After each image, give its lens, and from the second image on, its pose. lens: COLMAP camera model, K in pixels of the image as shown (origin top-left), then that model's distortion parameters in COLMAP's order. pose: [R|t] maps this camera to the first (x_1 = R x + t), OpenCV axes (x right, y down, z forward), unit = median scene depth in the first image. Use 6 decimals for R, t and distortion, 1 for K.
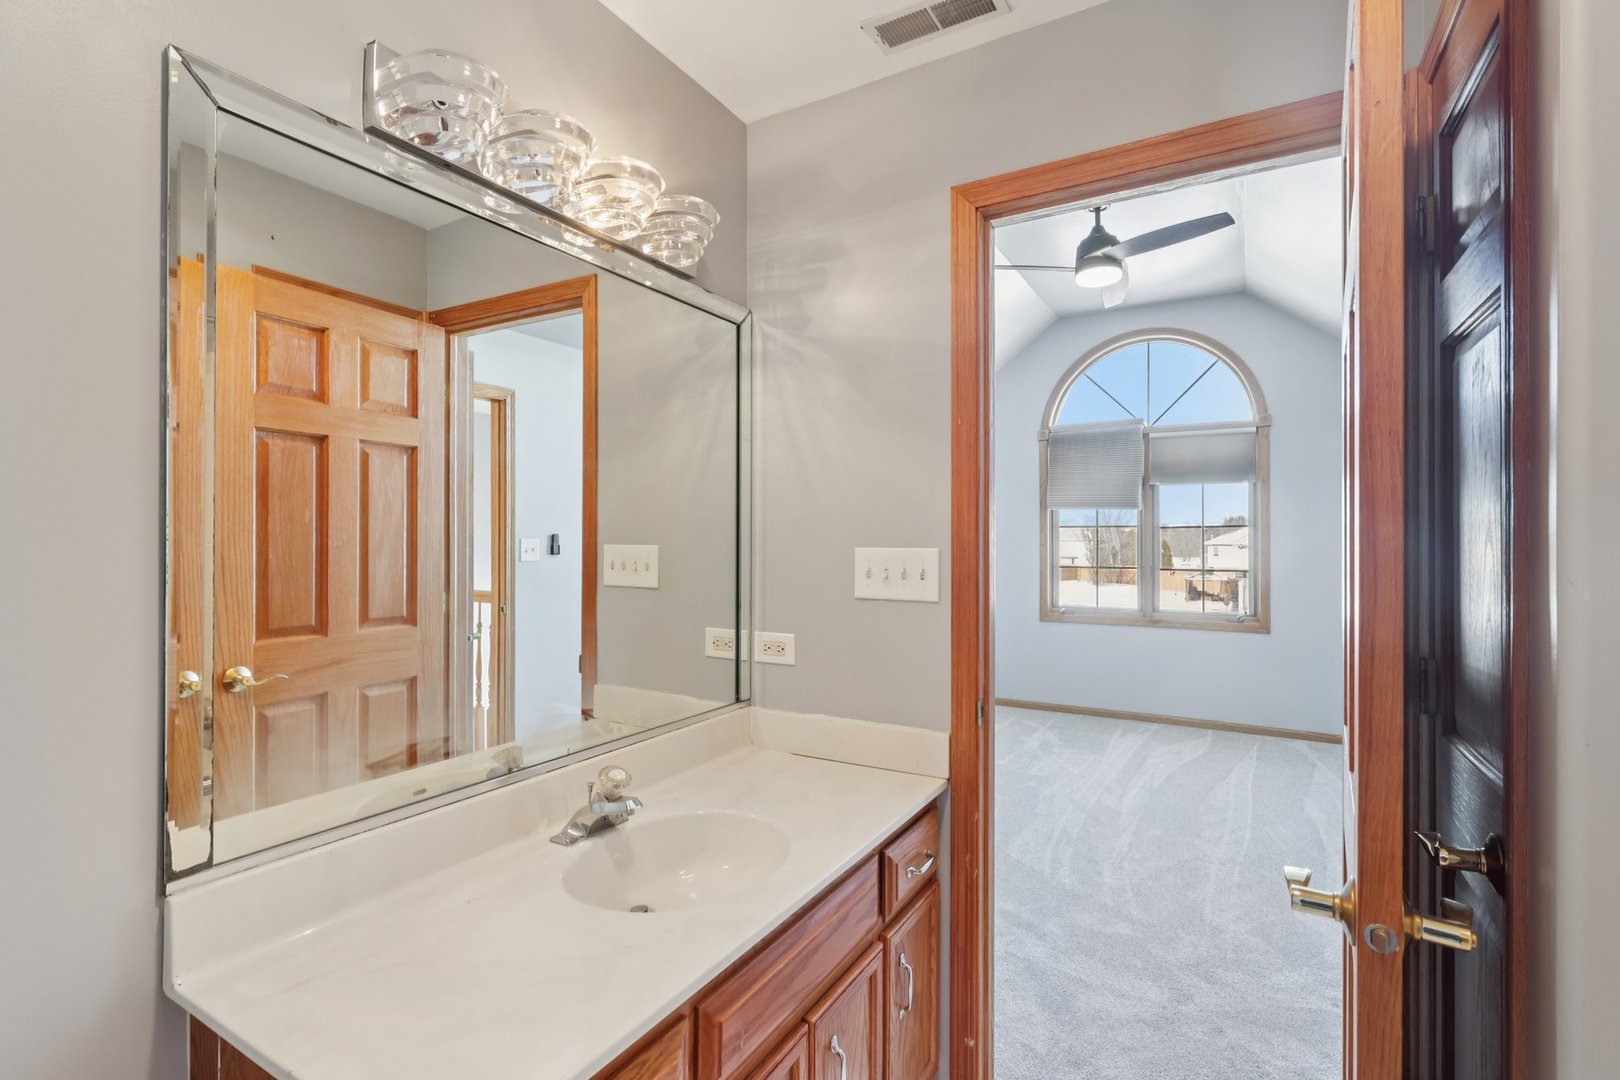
lens RADIAL K [[747.5, 0, 811.8], [0, 747.5, 545.3], [0, 0, 1]] dist [0.008596, -0.001046]
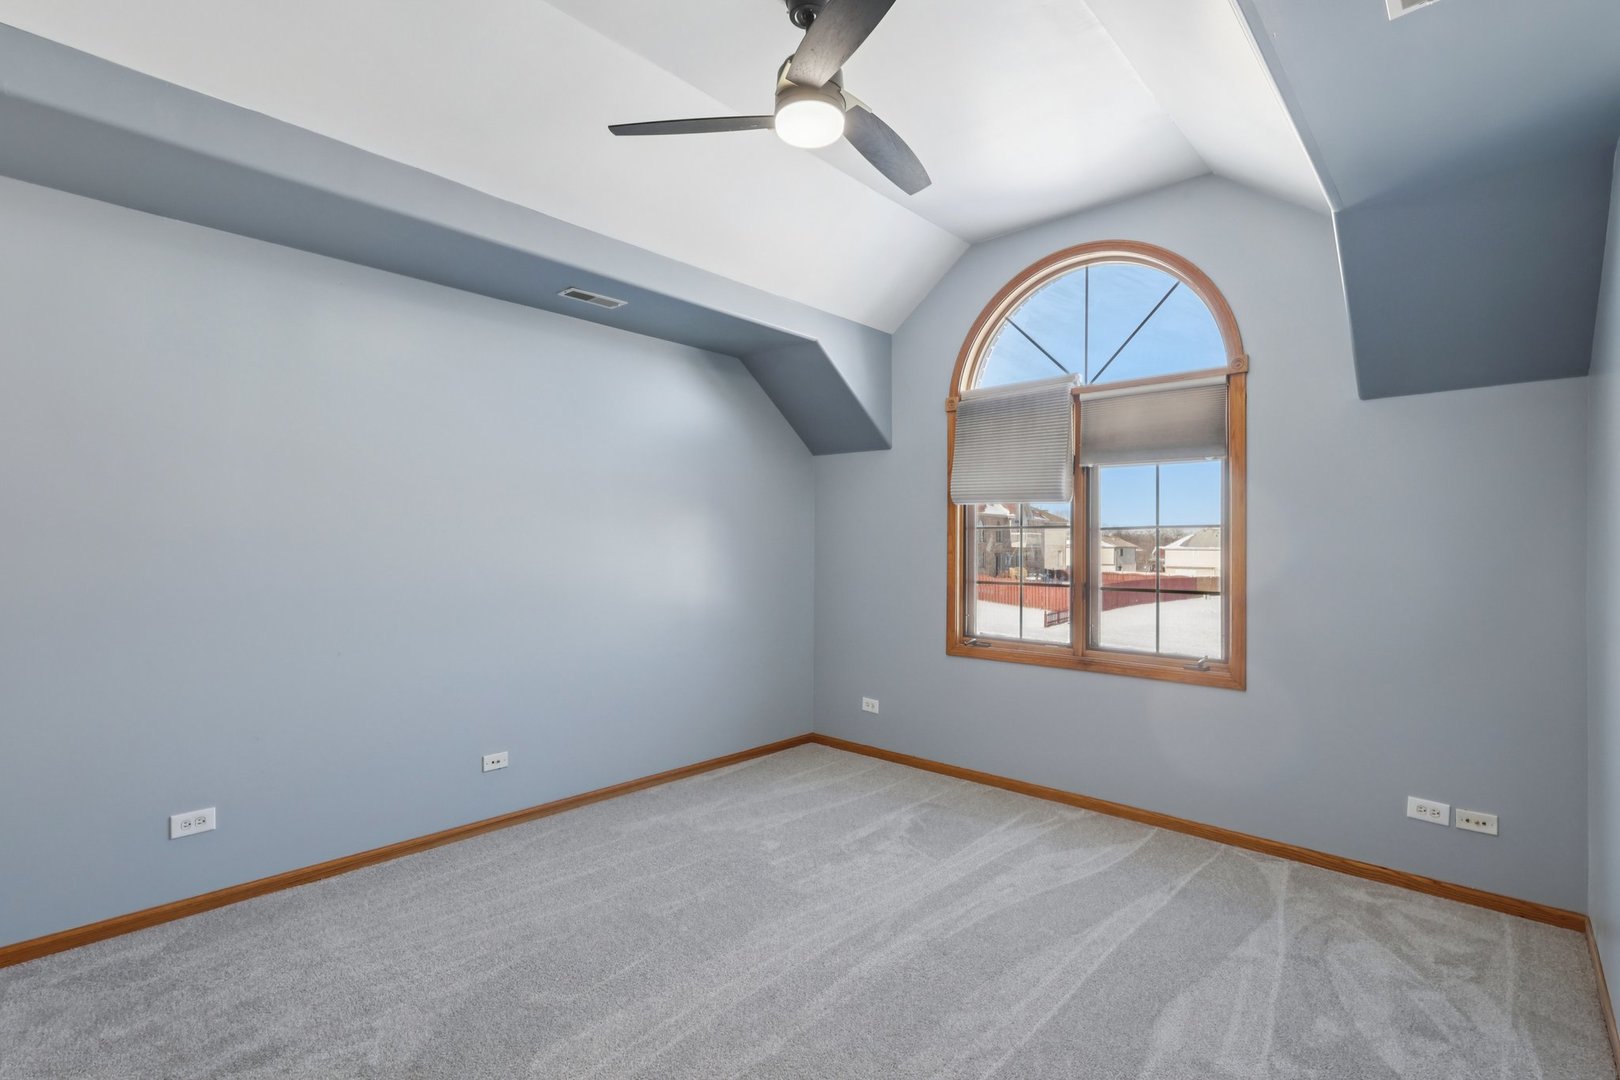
lens RADIAL K [[747.5, 0, 800.5], [0, 747.5, 550.0], [0, 0, 1]] dist [0.008596, -0.001046]
pose [[0.975098, 0.005566, -0.221705, 0.358106], [-0.004764, 0.999980, 0.004150, -0.005417], [0.221724, -0.002990, 0.975105, 0.264998]]
